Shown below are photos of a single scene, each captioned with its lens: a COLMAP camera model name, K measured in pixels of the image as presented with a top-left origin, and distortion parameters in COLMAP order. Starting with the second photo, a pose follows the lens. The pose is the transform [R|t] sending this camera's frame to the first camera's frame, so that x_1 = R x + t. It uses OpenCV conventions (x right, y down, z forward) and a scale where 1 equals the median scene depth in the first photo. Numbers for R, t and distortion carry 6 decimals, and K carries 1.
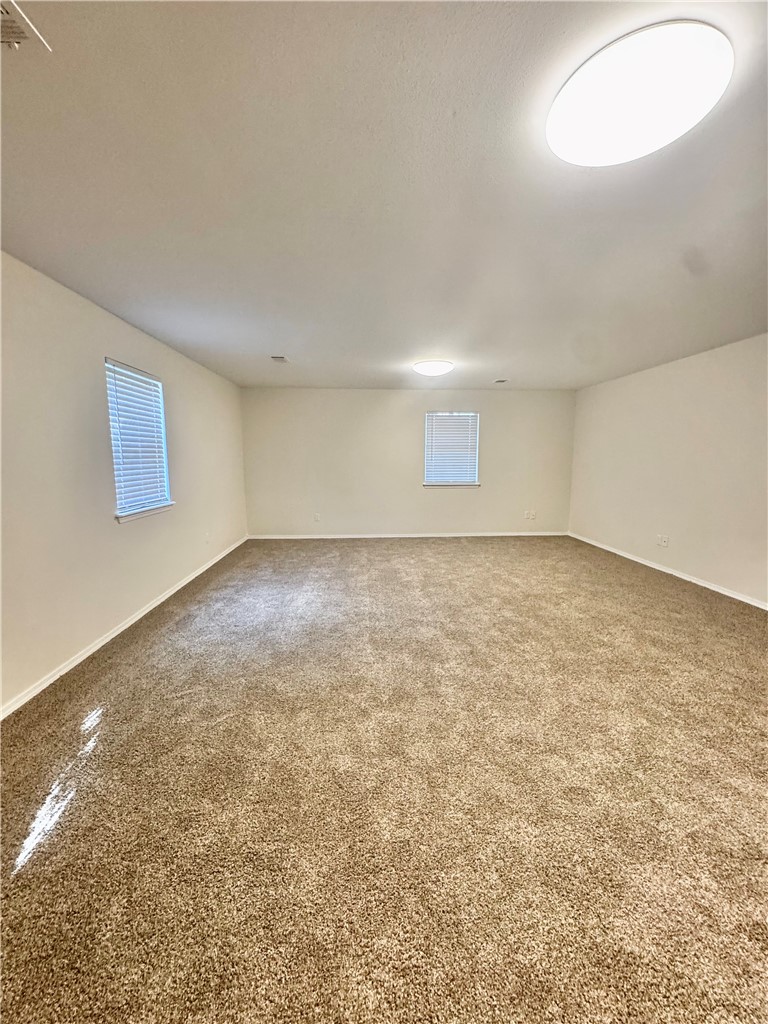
lens RADIAL K [[411.4, 0, 384.0], [0, 411.4, 512.0], [0, 0, 1]] dist [0.001255, 0.000032]
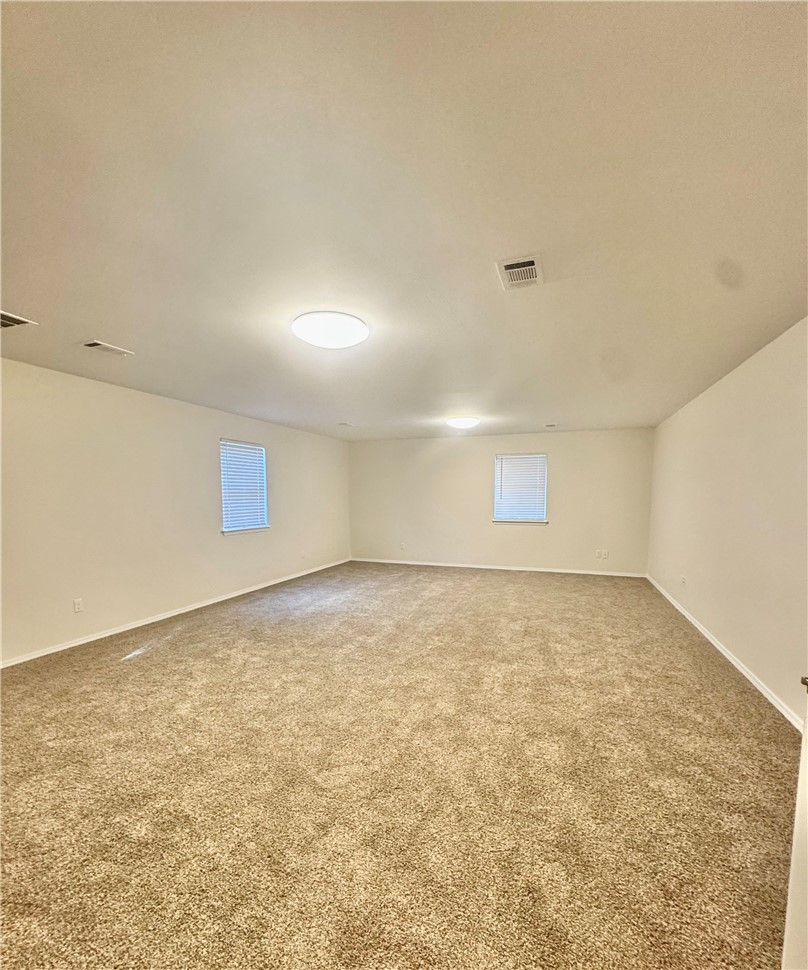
lens RADIAL K [[430.1, 0, 404.7], [0, 430.1, 526.7], [0, 0, 1]] dist [-0.002017, -0.000135]
pose [[0.923055, 0.032954, -0.383254, 0.594542], [-0.053923, 0.997571, -0.044096, 0.025005], [0.380870, 0.061369, 0.922590, -0.283114]]
